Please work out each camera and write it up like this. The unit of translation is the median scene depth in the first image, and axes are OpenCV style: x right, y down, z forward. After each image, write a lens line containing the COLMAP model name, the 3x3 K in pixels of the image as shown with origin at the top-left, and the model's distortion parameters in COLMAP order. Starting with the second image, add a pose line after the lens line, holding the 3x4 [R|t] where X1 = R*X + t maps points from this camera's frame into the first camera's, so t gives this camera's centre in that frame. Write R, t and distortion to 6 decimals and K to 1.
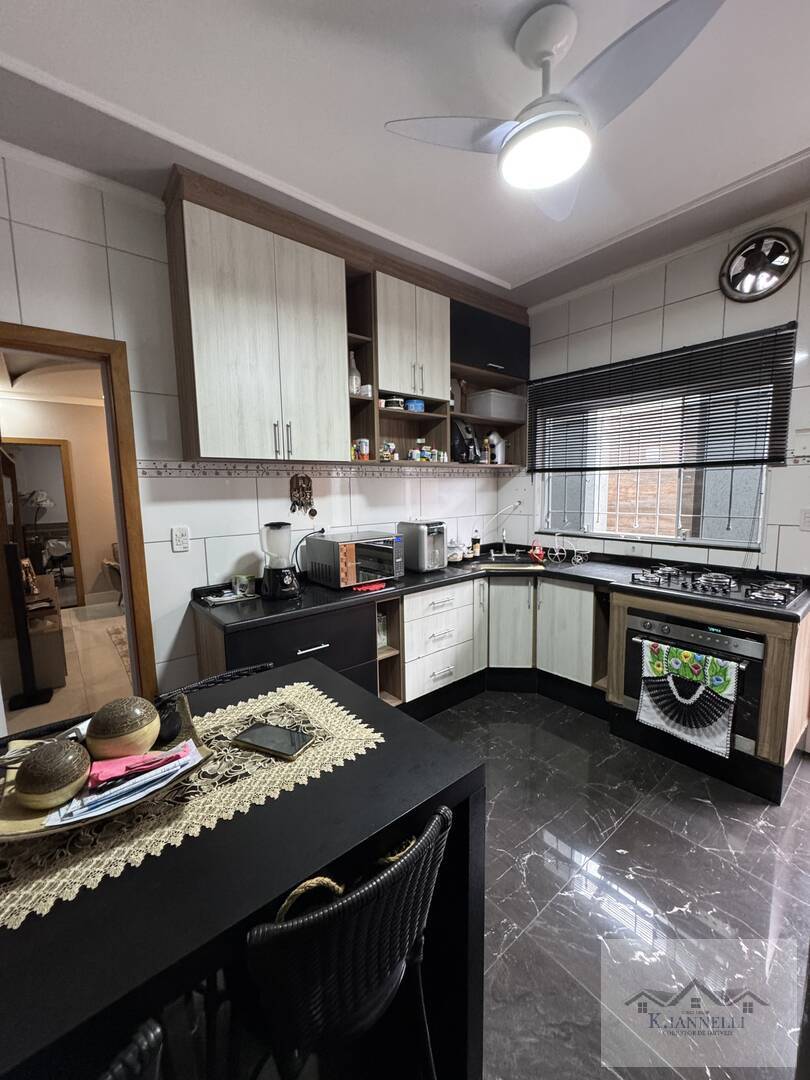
lens RADIAL K [[431.7, 0, 399.7], [0, 431.7, 539.1], [0, 0, 1]] dist [0.002859, 0.000040]
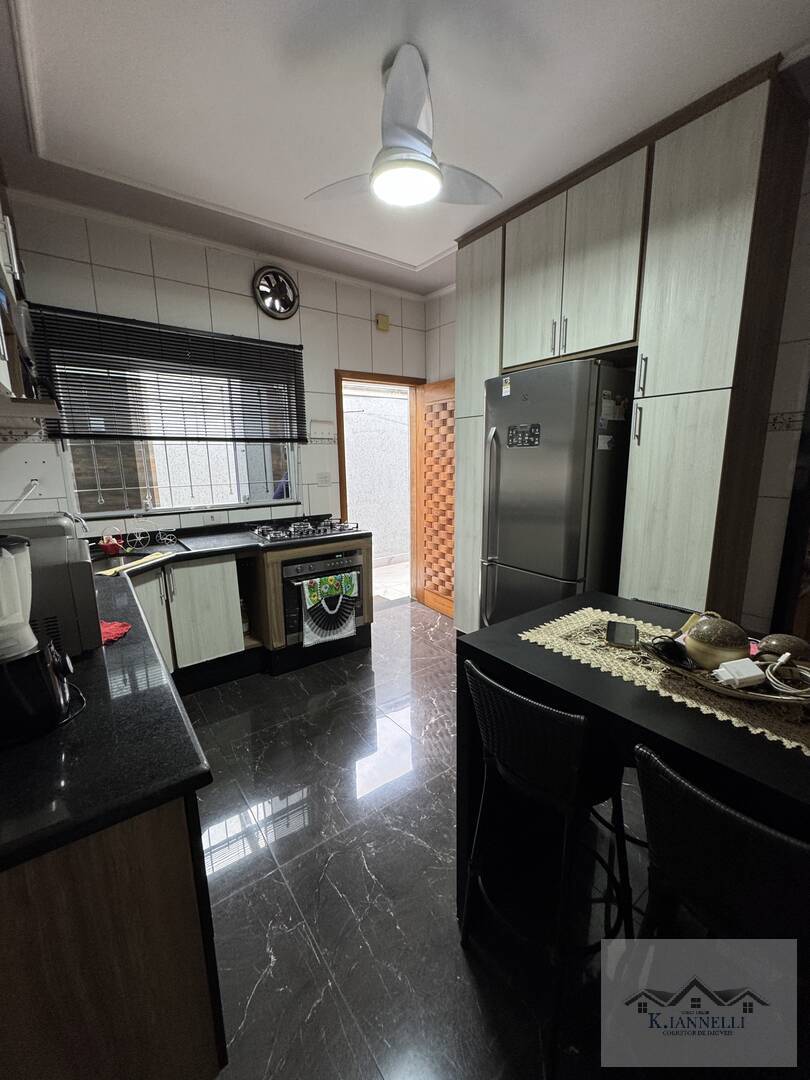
lens RADIAL K [[431.7, 0, 405.6], [0, 431.7, 538.3], [0, 0, 1]] dist [0.002859, 0.000040]
pose [[0.045992, -0.168936, 0.984553, -0.582850], [0.130964, 0.978109, 0.161712, -0.045635], [-0.990320, 0.121503, 0.067109, 0.576557]]
